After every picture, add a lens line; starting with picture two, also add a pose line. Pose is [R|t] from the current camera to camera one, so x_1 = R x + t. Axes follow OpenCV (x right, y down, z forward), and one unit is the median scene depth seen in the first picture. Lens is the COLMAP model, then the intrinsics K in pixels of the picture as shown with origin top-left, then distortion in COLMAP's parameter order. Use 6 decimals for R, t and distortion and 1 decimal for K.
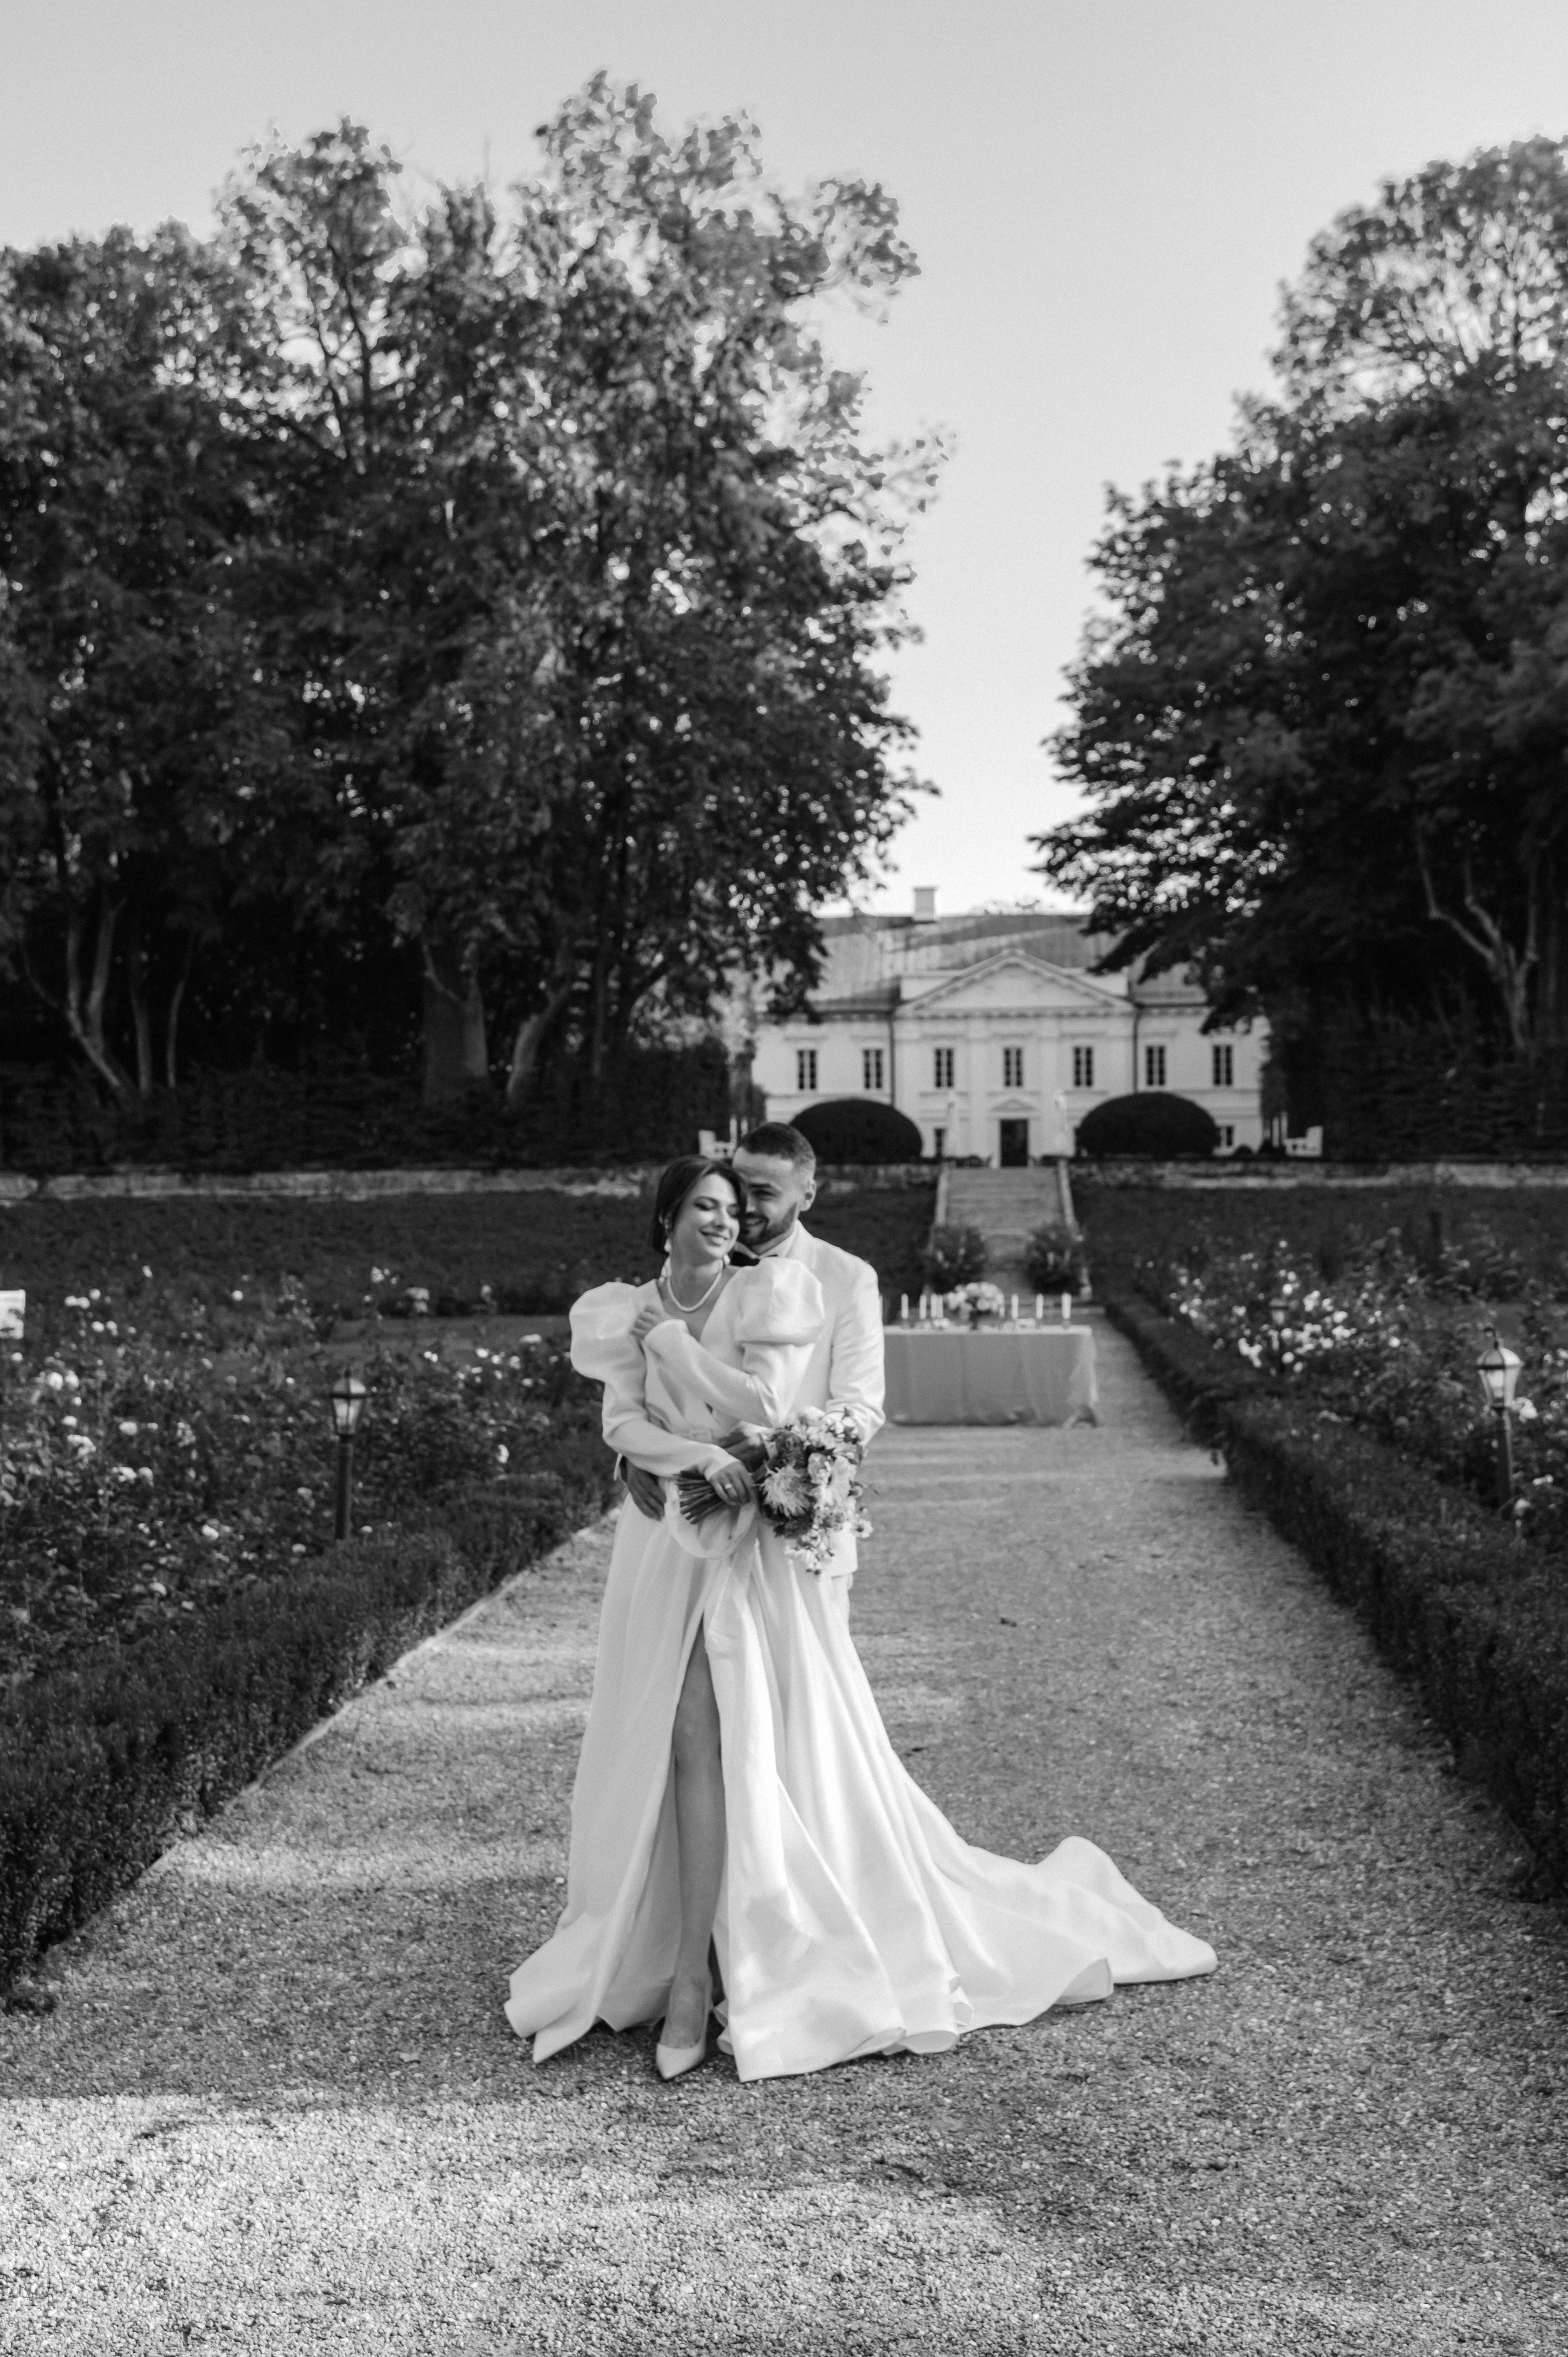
lens RADIAL K [[2572.5, 0, 831.0], [0, 2572.5, 1189.6], [0, 0, 1]] dist [-0.003392, 0.000000]
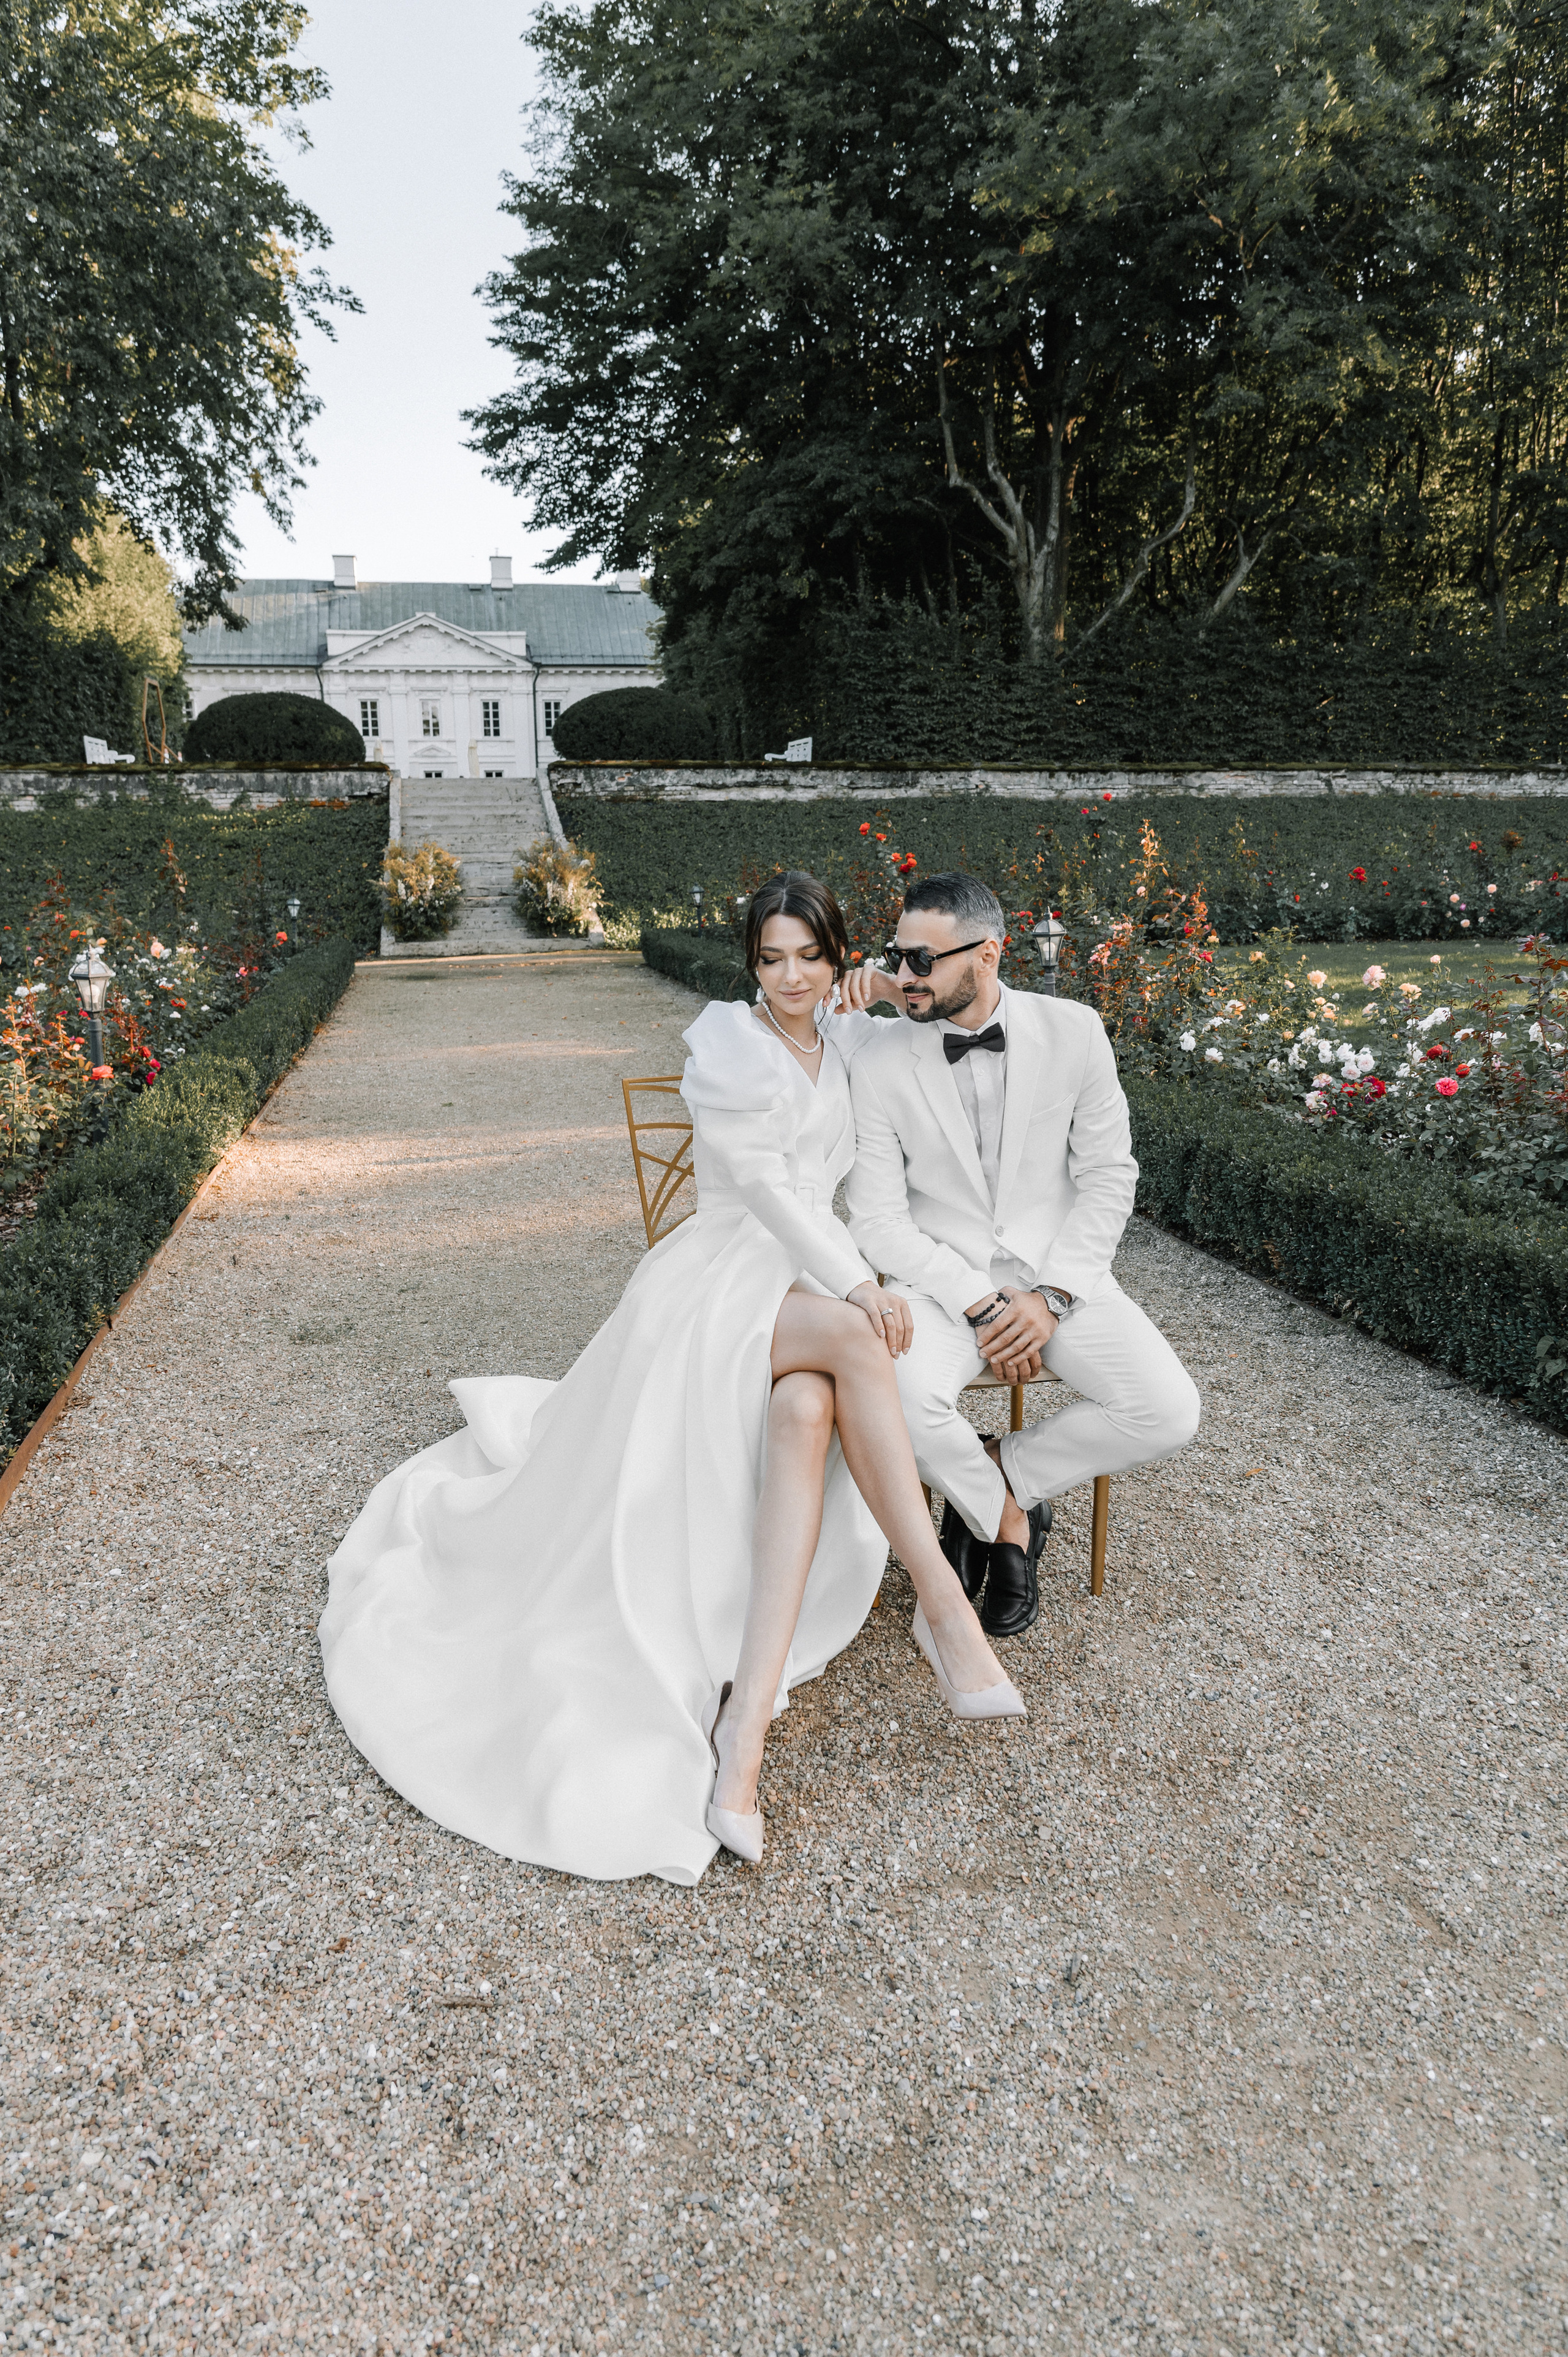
lens RADIAL K [[1767.2, 0, 799.2], [0, 1767.2, 1184.1], [0, 0, 1]] dist [0.023395, -0.018403]
pose [[0.961432, -0.059858, 0.268451, 0.008594], [0.006444, 0.980666, 0.195584, 0.008828], [-0.274968, -0.186310, 0.943229, 0.401423]]
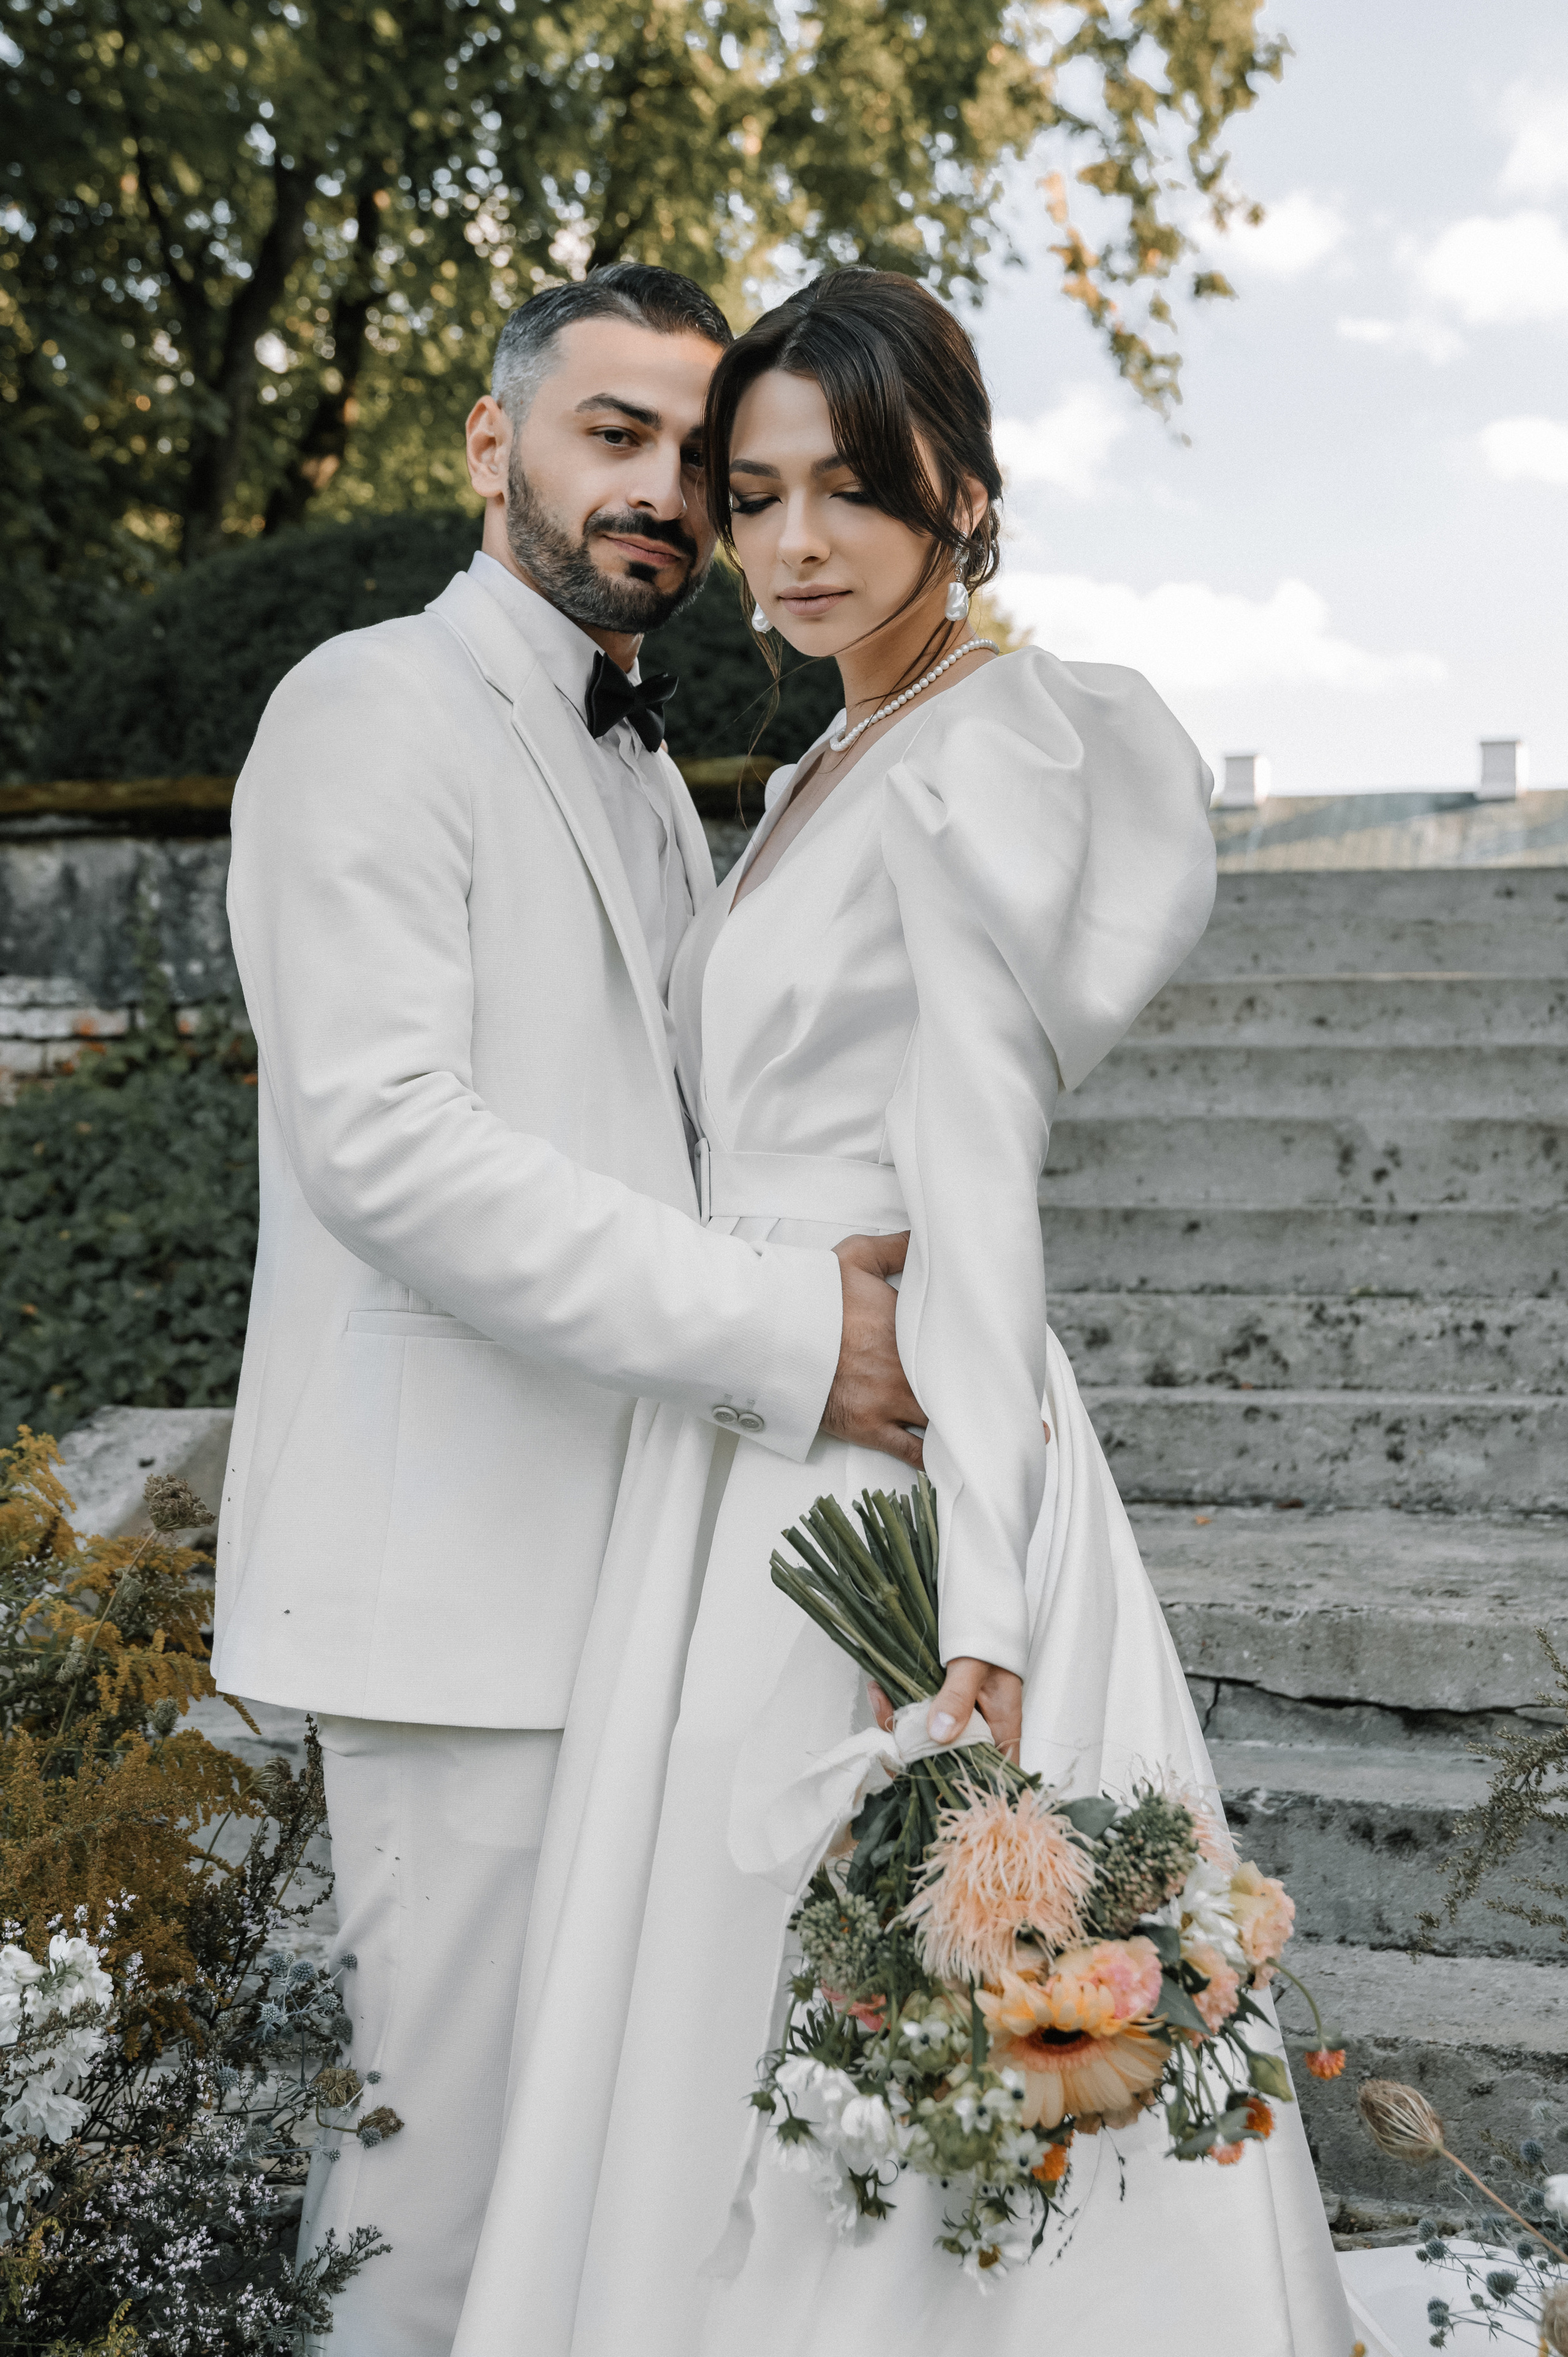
lens RADIAL K [[3134.3, 0, 787.2], [0, 3134.3, 1177.8], [0, 0, 1]] dist [-0.009669, 0.000000]
pose [[0.979240, 0.017770, -0.201923, 0.065052], [-0.024766, 0.999176, -0.032171, 0.009767], [0.201185, 0.036504, 0.978873, 0.819727]]
